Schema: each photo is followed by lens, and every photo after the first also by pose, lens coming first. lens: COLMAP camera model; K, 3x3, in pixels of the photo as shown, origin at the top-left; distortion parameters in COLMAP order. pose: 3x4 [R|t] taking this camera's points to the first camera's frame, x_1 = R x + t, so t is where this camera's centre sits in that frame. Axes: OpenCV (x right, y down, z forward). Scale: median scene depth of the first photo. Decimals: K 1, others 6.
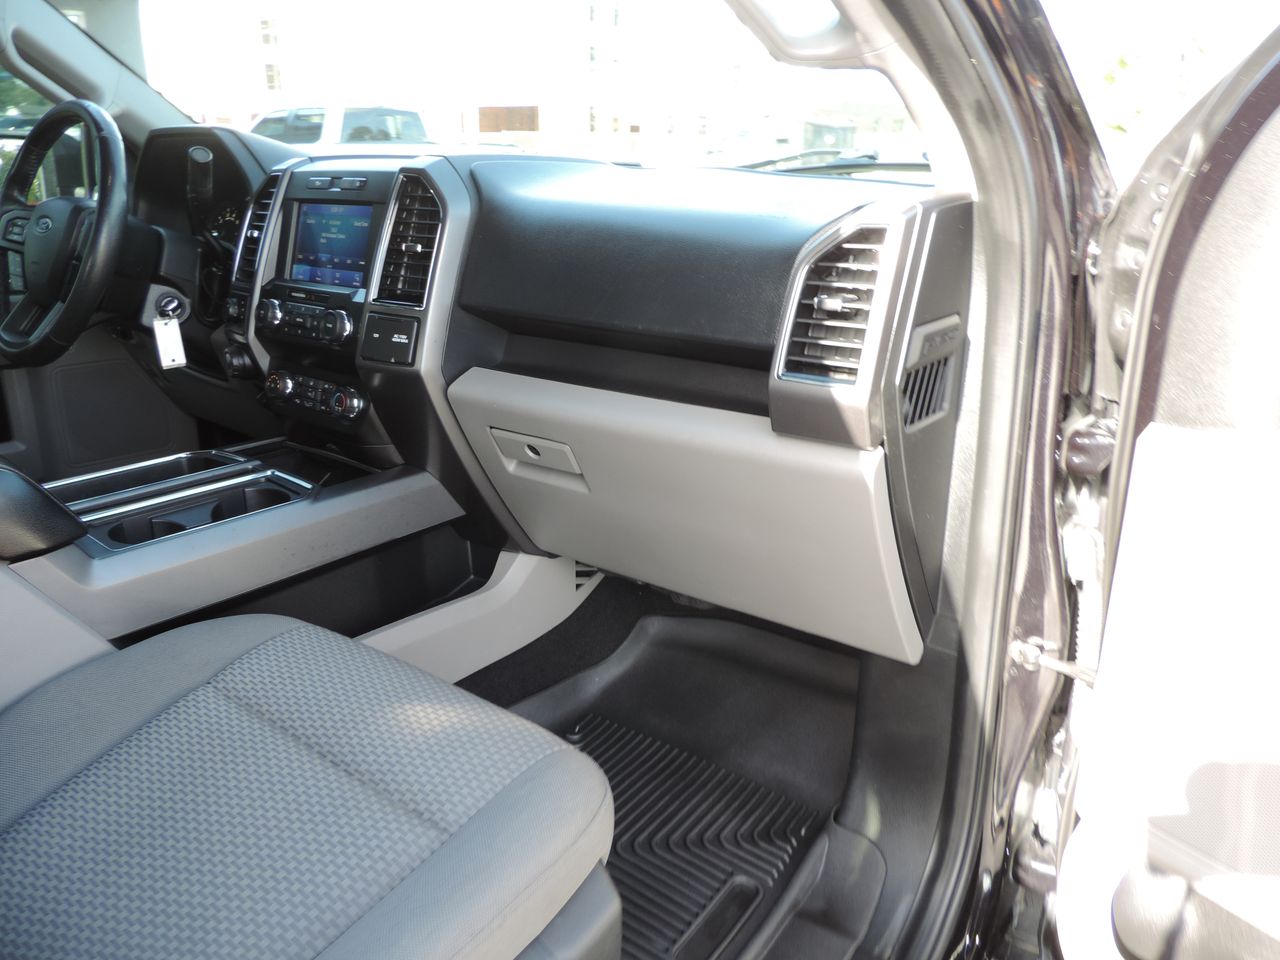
lens RADIAL K [[914.9, 0, 635.2], [0, 914.9, 483.5], [0, 0, 1]] dist [-0.002833, -0.000878]
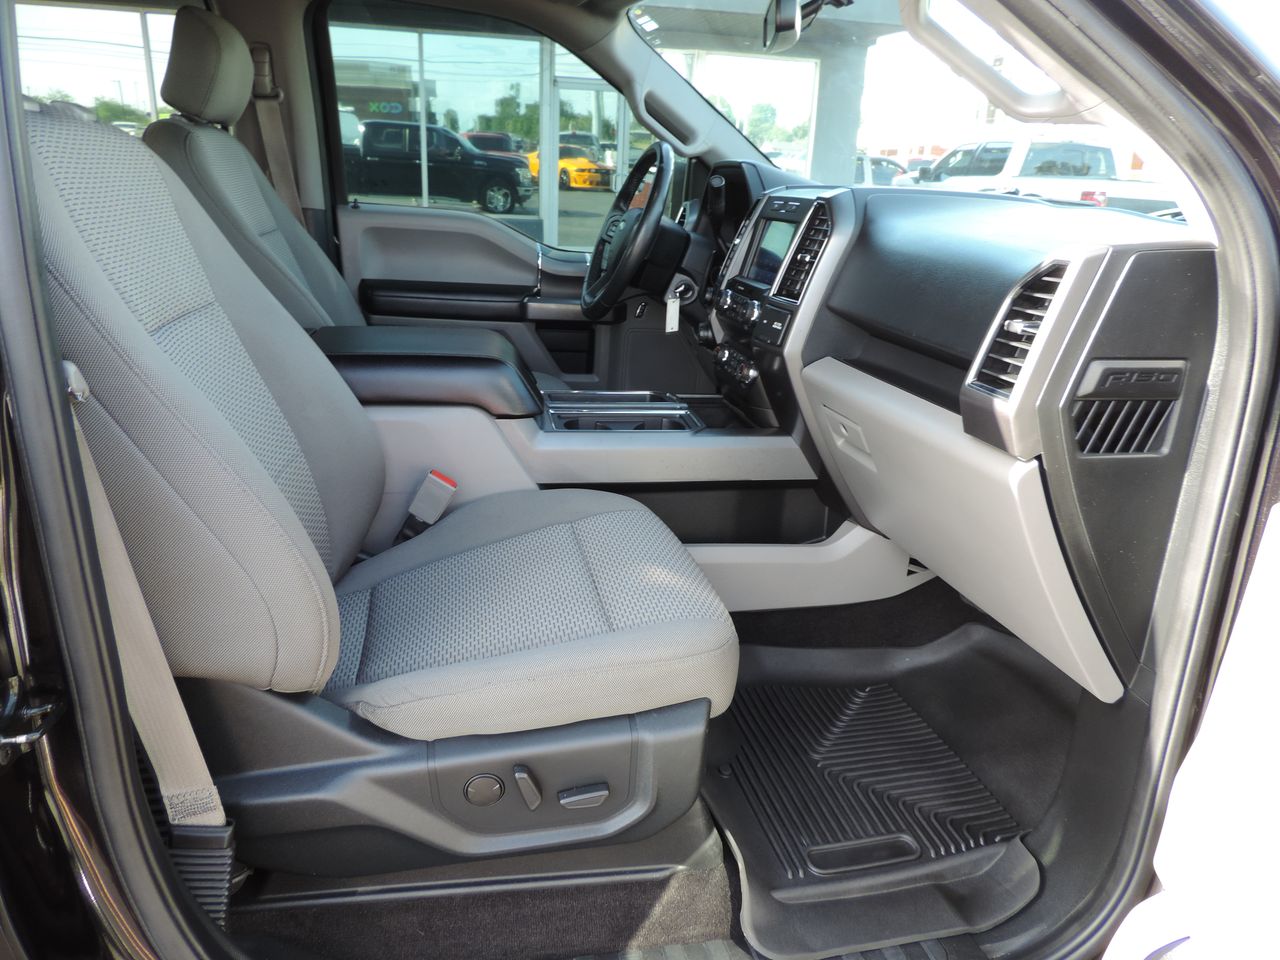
lens RADIAL K [[914.9, 0, 648.2], [0, 914.9, 481.2], [0, 0, 1]] dist [-0.002833, -0.000878]
pose [[0.763473, 0.229579, -0.603657, 0.425612], [-0.249062, 0.967048, 0.052781, 0.031307], [0.595883, 0.110051, 0.795495, -0.114909]]
